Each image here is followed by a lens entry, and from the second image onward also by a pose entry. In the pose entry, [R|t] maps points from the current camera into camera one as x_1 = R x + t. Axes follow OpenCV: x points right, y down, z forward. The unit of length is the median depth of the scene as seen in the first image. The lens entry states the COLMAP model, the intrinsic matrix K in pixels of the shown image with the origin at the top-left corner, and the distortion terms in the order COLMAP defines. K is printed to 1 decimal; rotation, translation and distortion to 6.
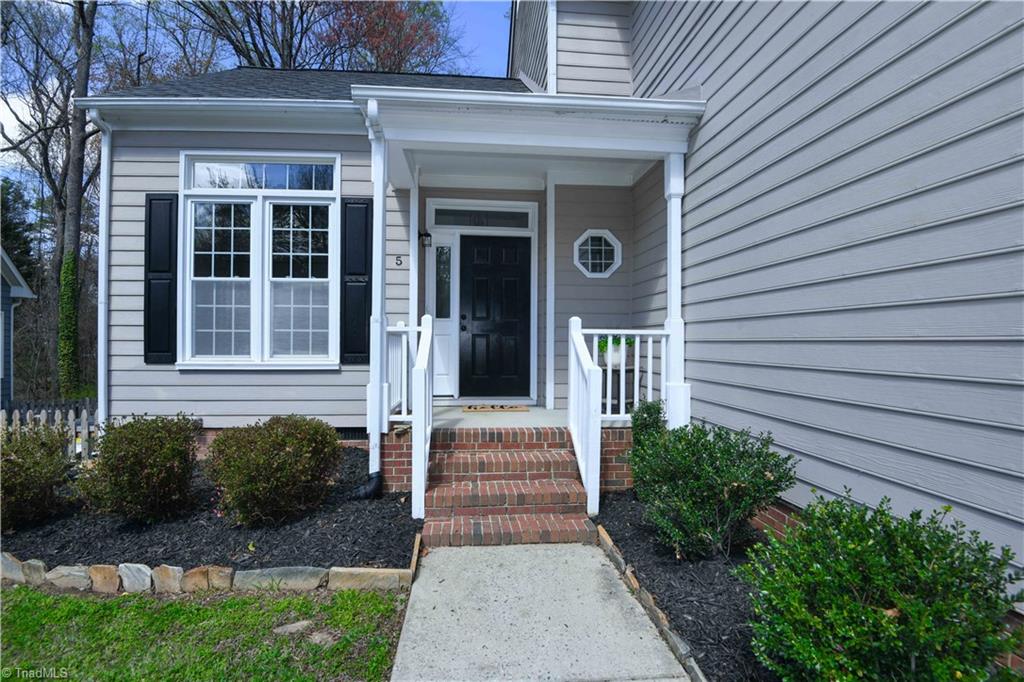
lens RADIAL K [[476.4, 0, 505.7], [0, 476.4, 340.1], [0, 0, 1]] dist [-0.002431, -0.019187]
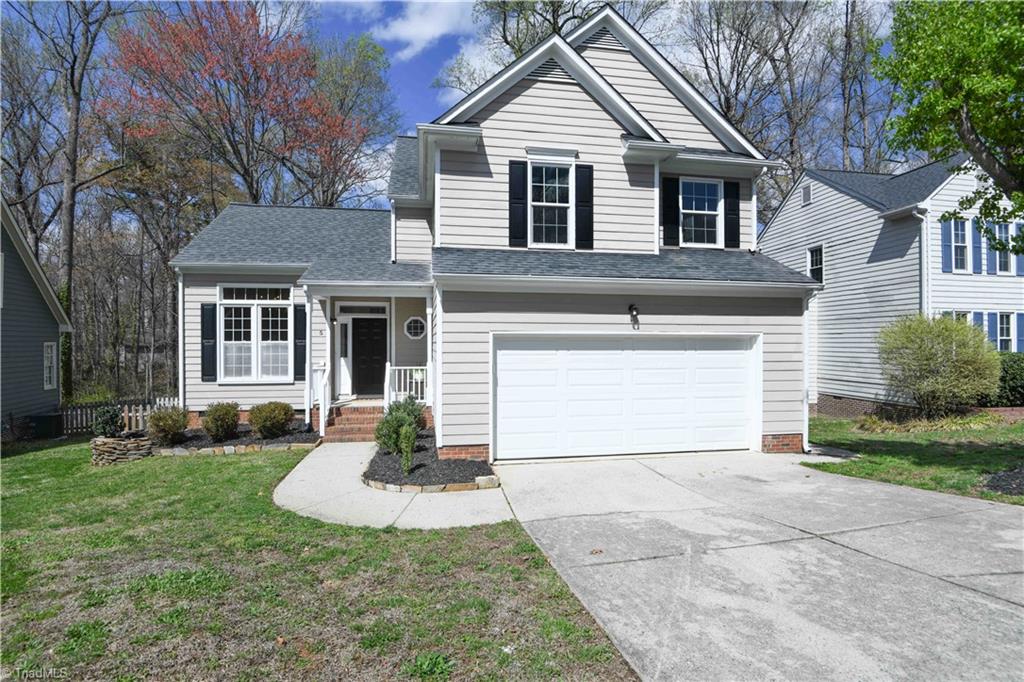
lens RADIAL K [[481.2, 0, 514.7], [0, 481.2, 342.6], [0, 0, 1]] dist [-0.031414, -0.000851]
pose [[0.995323, -0.005395, 0.096448, 0.454994], [0.004999, 0.999978, 0.004346, -0.128580], [-0.096469, -0.003843, 0.995329, -1.291986]]
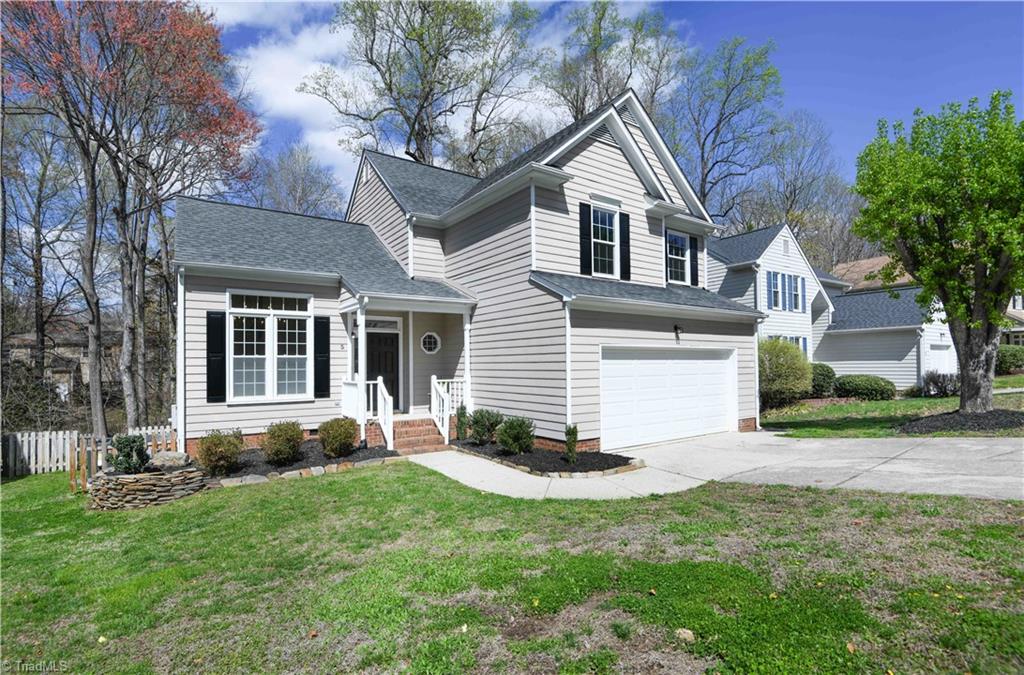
lens RADIAL K [[474.5, 0, 505.9], [0, 474.5, 354.6], [0, 0, 1]] dist [-0.029113, -0.001093]
pose [[0.865526, -0.002994, 0.500855, -0.653041], [0.011313, 0.999844, -0.013573, -0.098022], [-0.500736, 0.017414, 0.865425, -1.168444]]
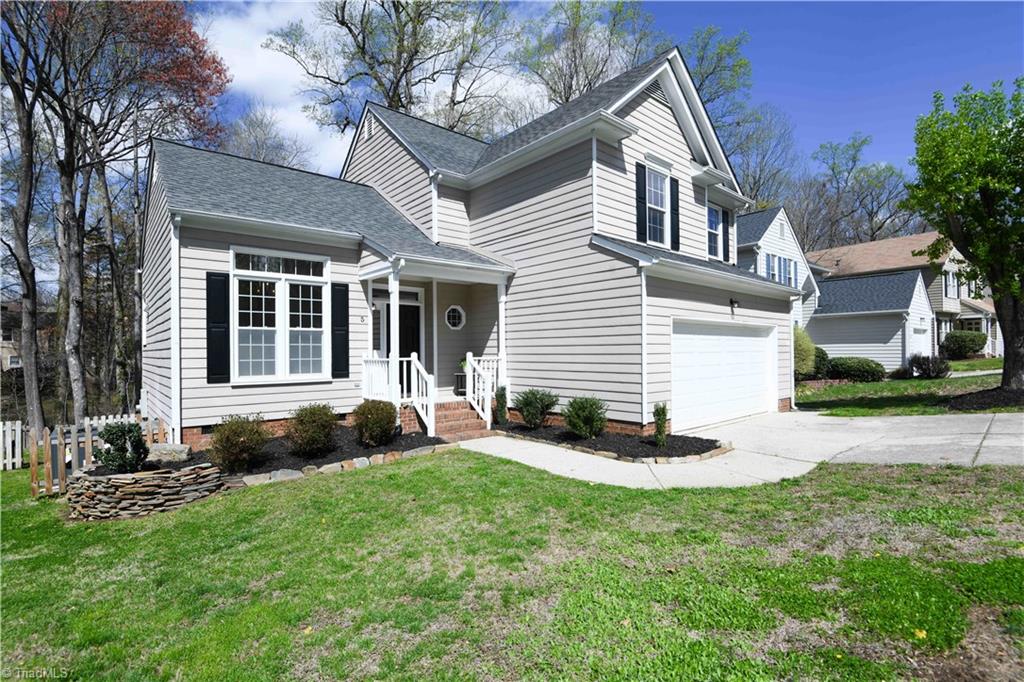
lens RADIAL K [[474.1, 0, 508.7], [0, 474.1, 350.0], [0, 0, 1]] dist [-0.028483, -0.000131]
pose [[0.806705, -0.009361, 0.590880, -0.851806], [0.008956, 0.999953, 0.003613, -0.052599], [-0.590887, 0.002377, 0.806751, -0.784777]]
